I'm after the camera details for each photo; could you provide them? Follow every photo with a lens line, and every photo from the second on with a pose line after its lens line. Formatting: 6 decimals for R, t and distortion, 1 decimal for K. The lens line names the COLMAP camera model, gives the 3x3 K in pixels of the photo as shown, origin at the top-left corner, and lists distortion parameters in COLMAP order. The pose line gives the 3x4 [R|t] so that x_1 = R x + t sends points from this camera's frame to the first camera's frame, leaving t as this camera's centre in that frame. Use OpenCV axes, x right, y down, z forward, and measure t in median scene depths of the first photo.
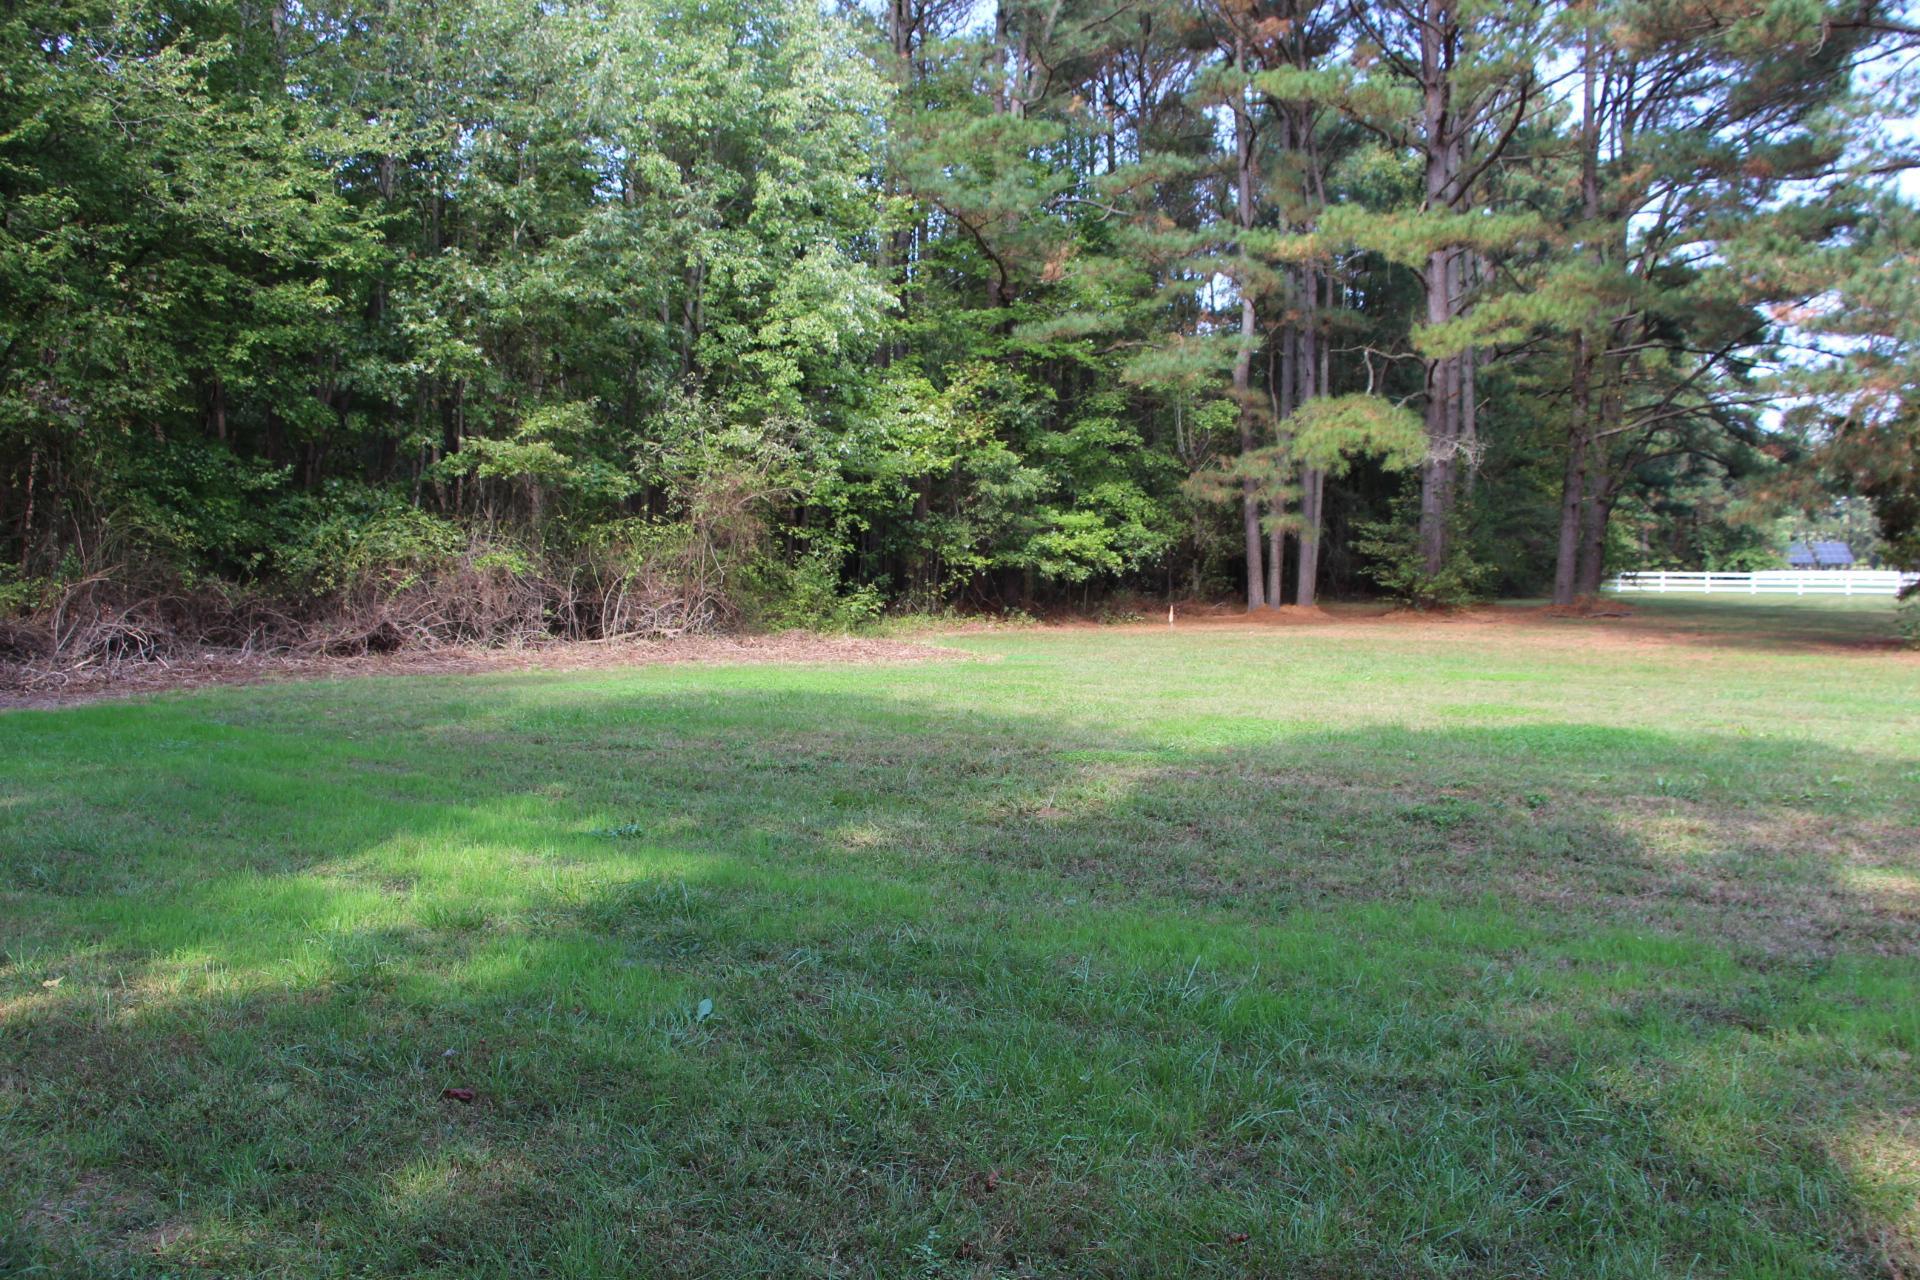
lens RADIAL K [[1598.0, 0, 961.0], [0, 1598.0, 642.1], [0, 0, 1]] dist [-0.160175, 0.137845]
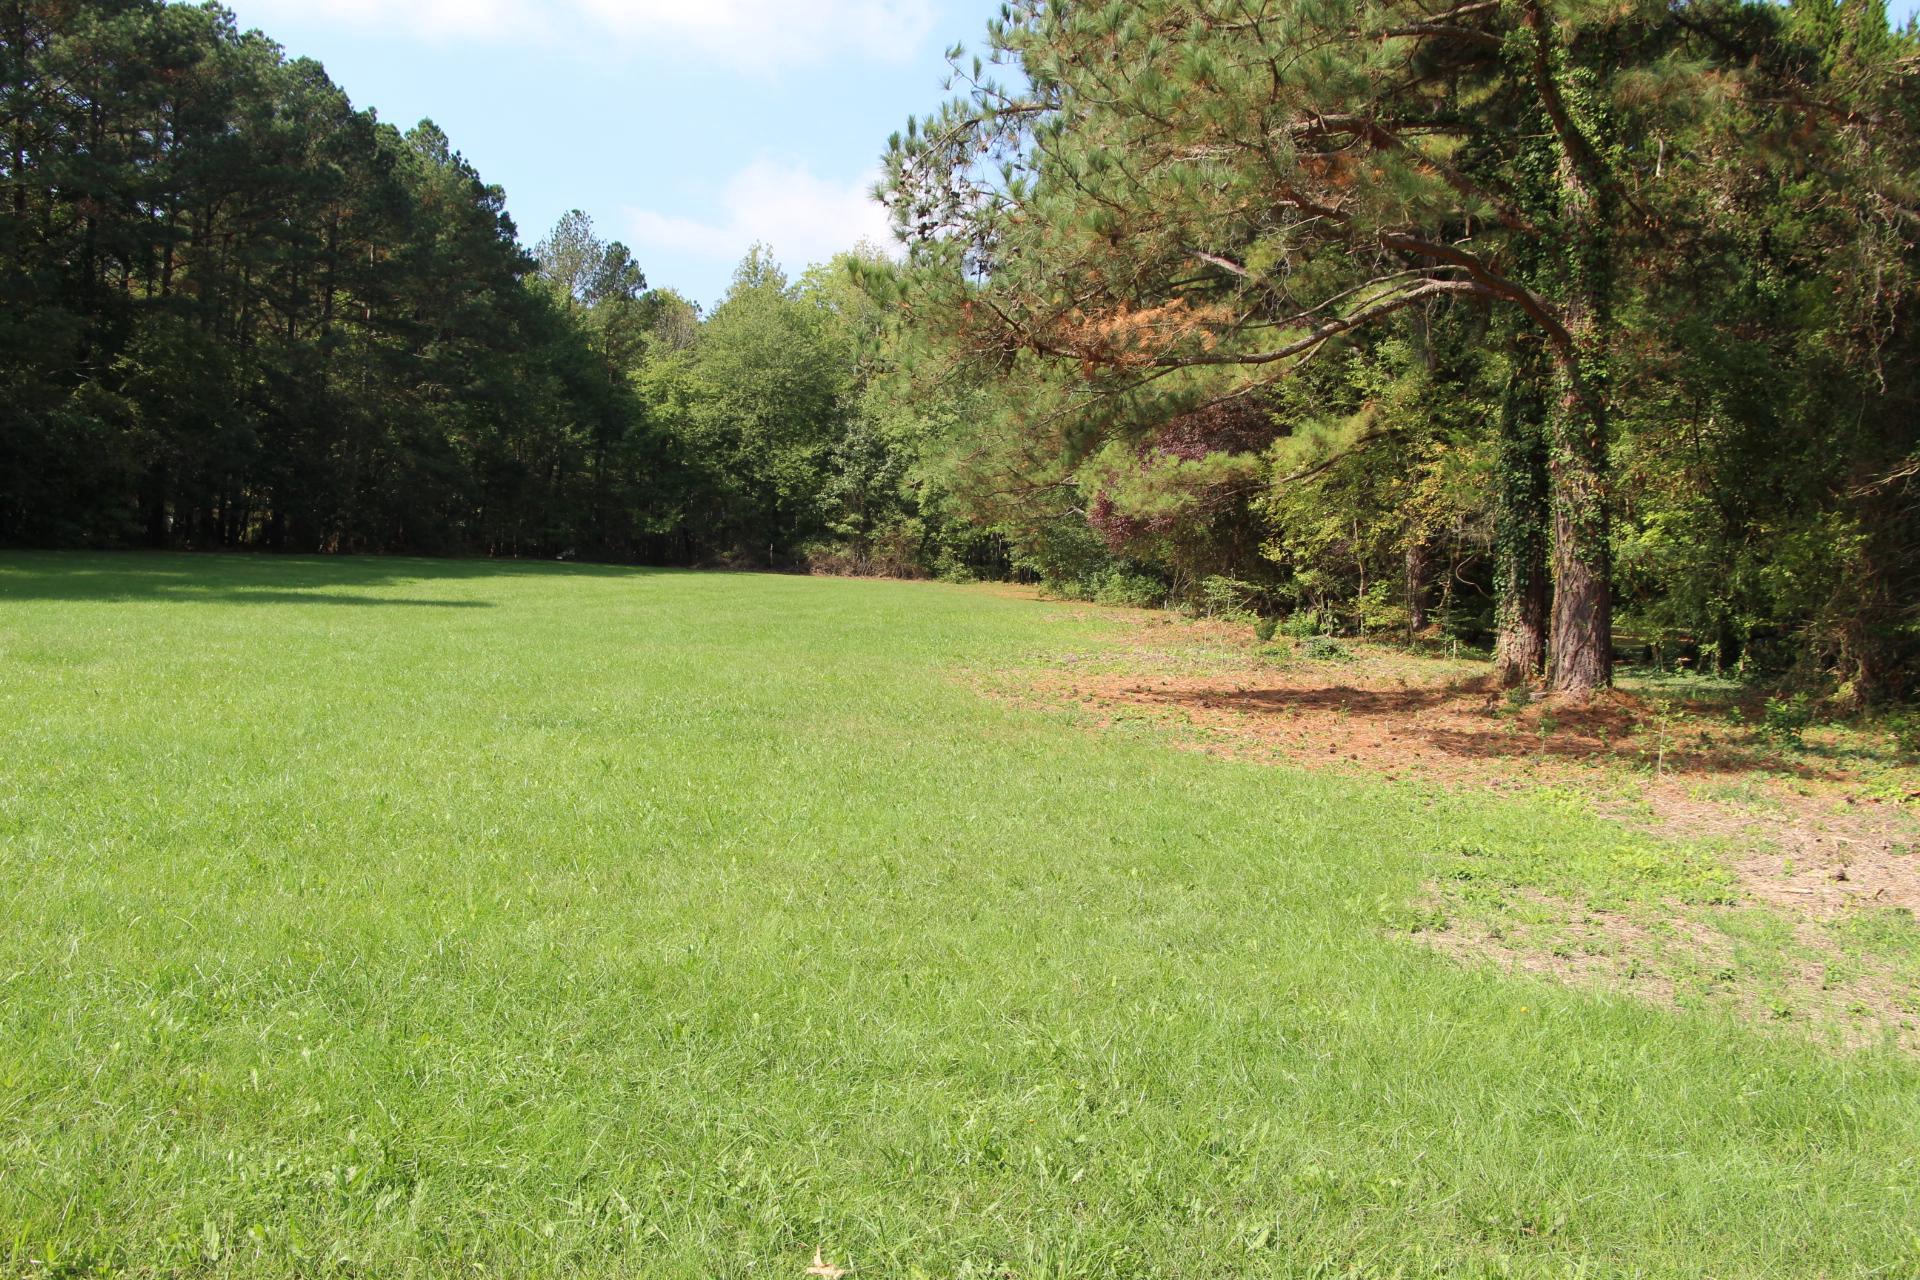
lens RADIAL K [[1894.9, 0, 953.0], [0, 1894.9, 630.3], [0, 0, 1]] dist [-0.057801, 0.000000]
pose [[0.525029, 0.085473, -0.846781, 3.810773], [-0.091002, 0.994878, 0.043998, -0.094460], [0.846205, 0.053958, 0.530118, -1.238207]]
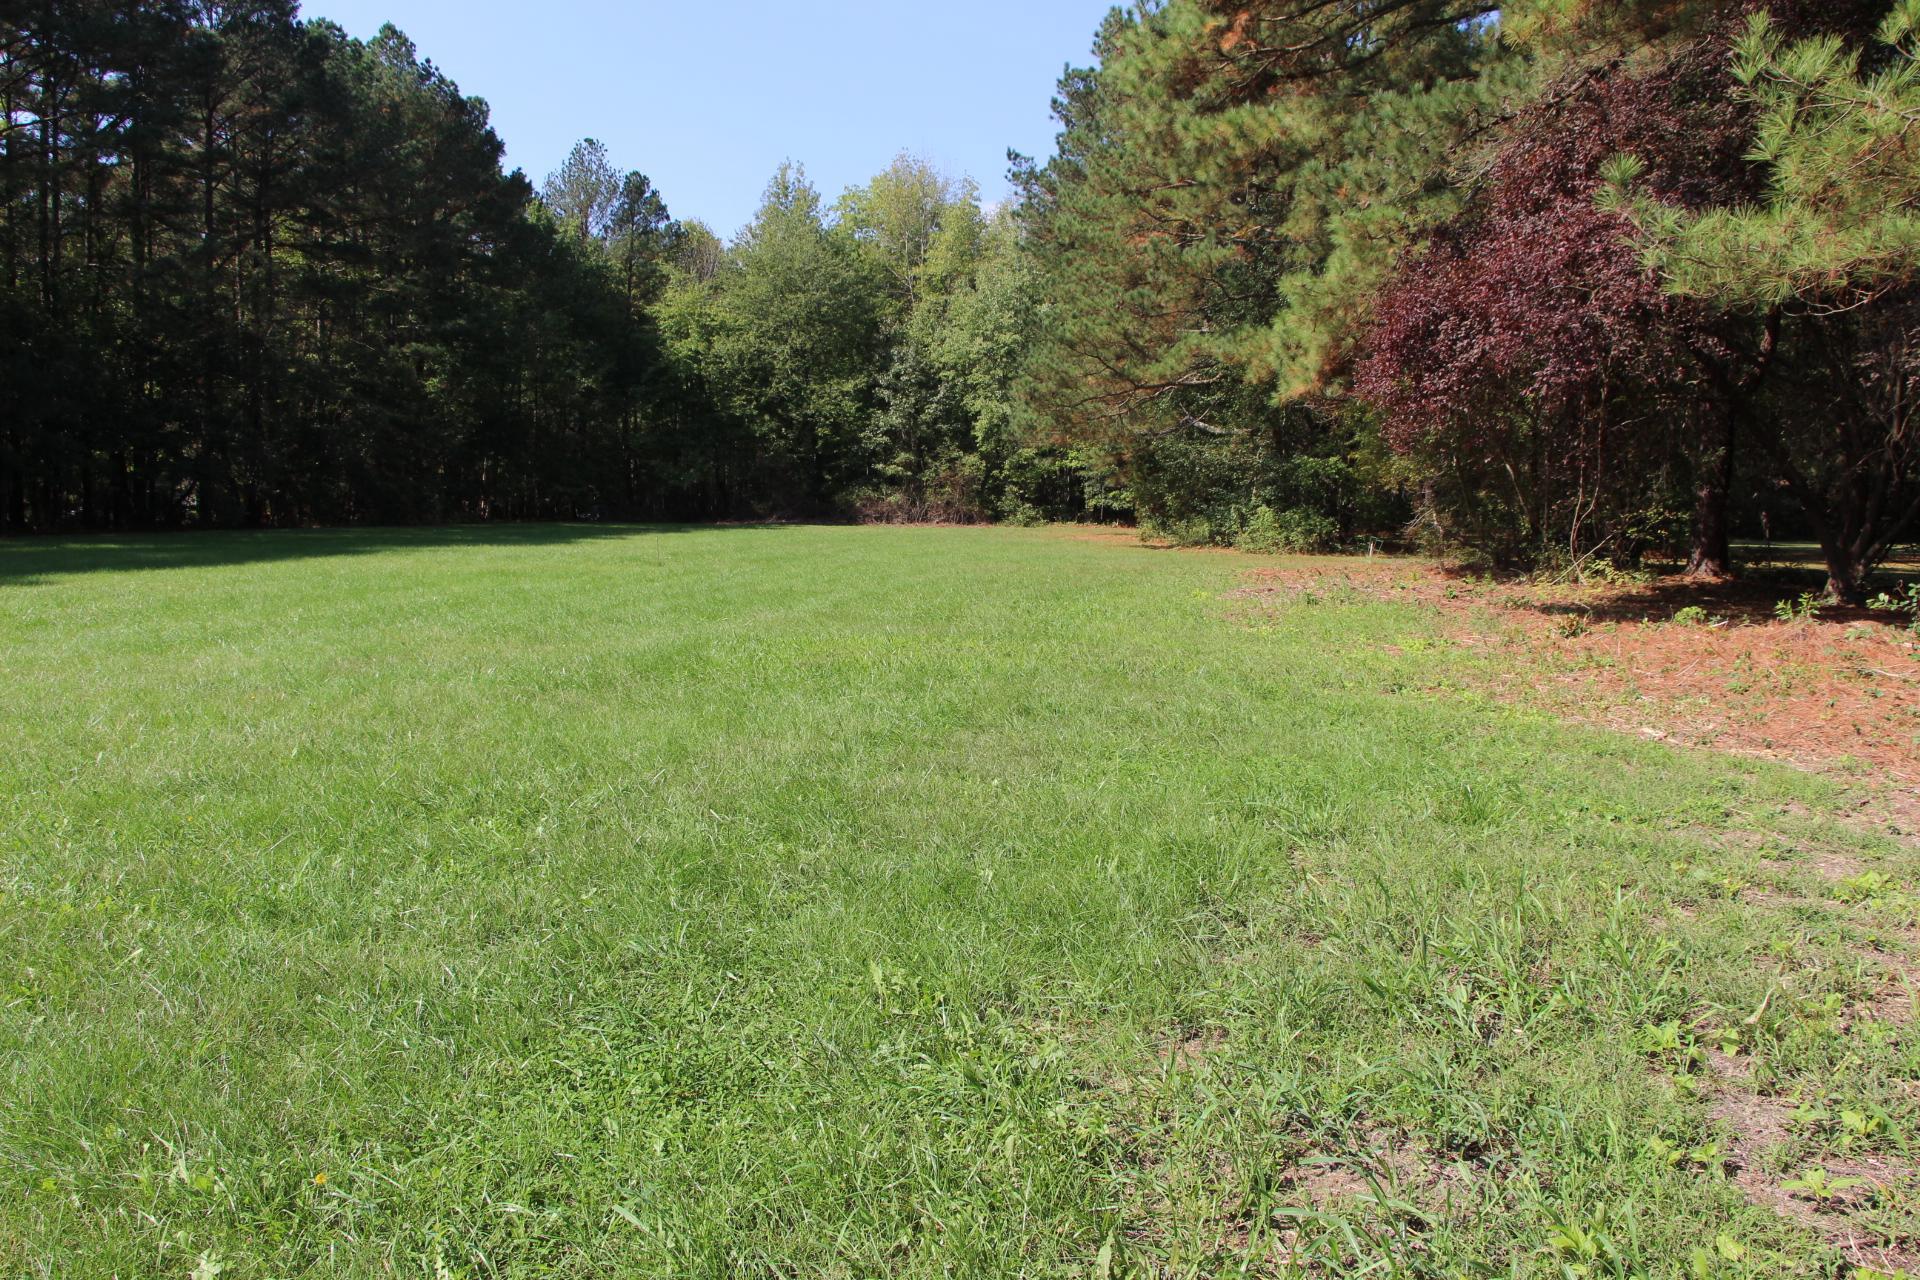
lens RADIAL K [[1598.0, 0, 961.5], [0, 1598.0, 627.2], [0, 0, 1]] dist [-0.160175, 0.137845]
pose [[0.502957, 0.096793, -0.858875, 2.782982], [-0.045936, 0.995299, 0.085267, -0.076920], [0.863090, -0.003433, 0.505039, -0.630970]]
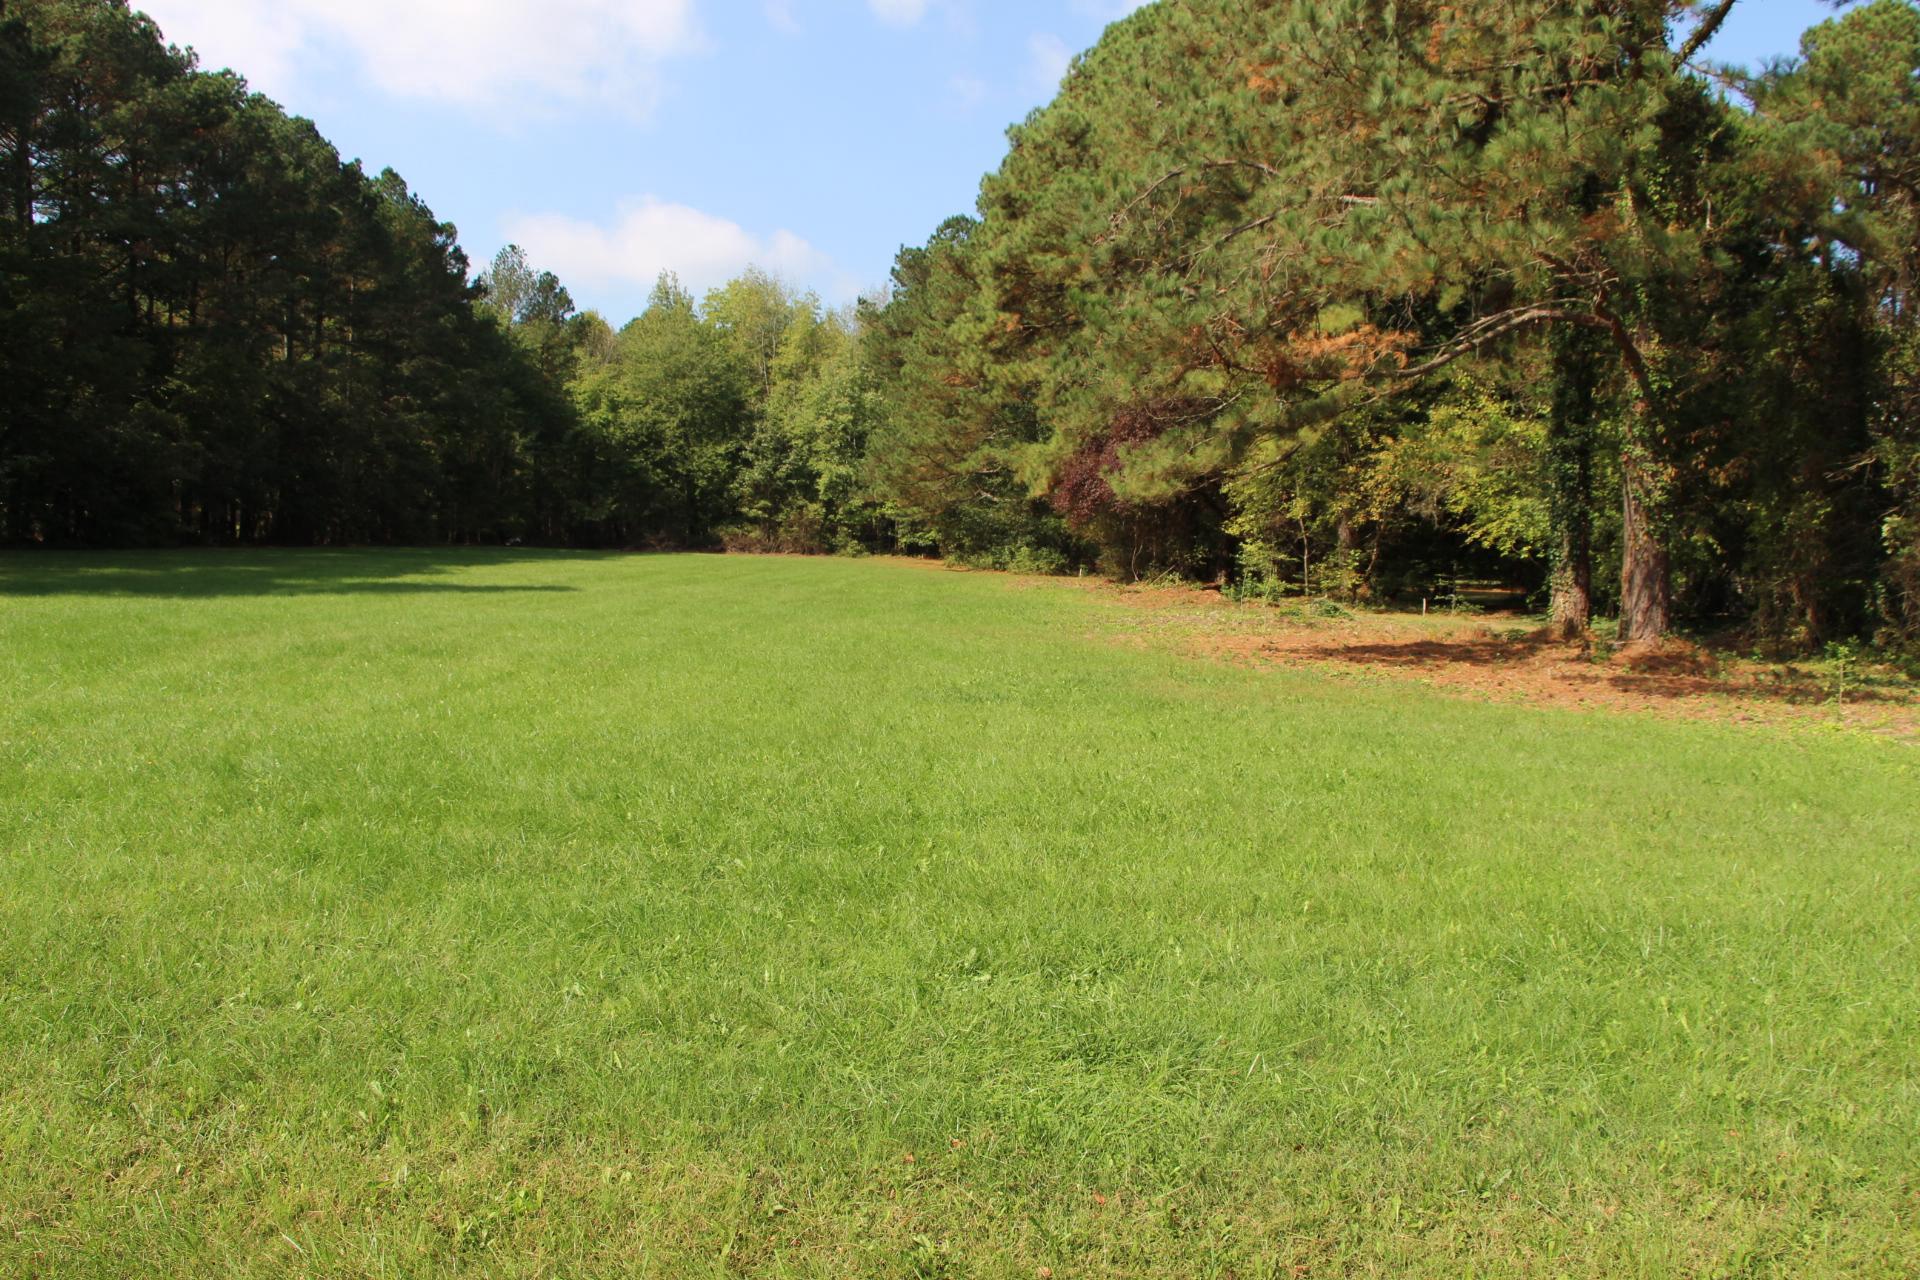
lens RADIAL K [[1598.0, 0, 953.7], [0, 1598.0, 637.2], [0, 0, 1]] dist [-0.160175, 0.137845]
pose [[0.614524, 0.092547, -0.783451, 3.691951], [-0.070643, 0.995561, 0.062192, -0.084101], [0.785729, 0.017126, 0.618334, -1.393619]]
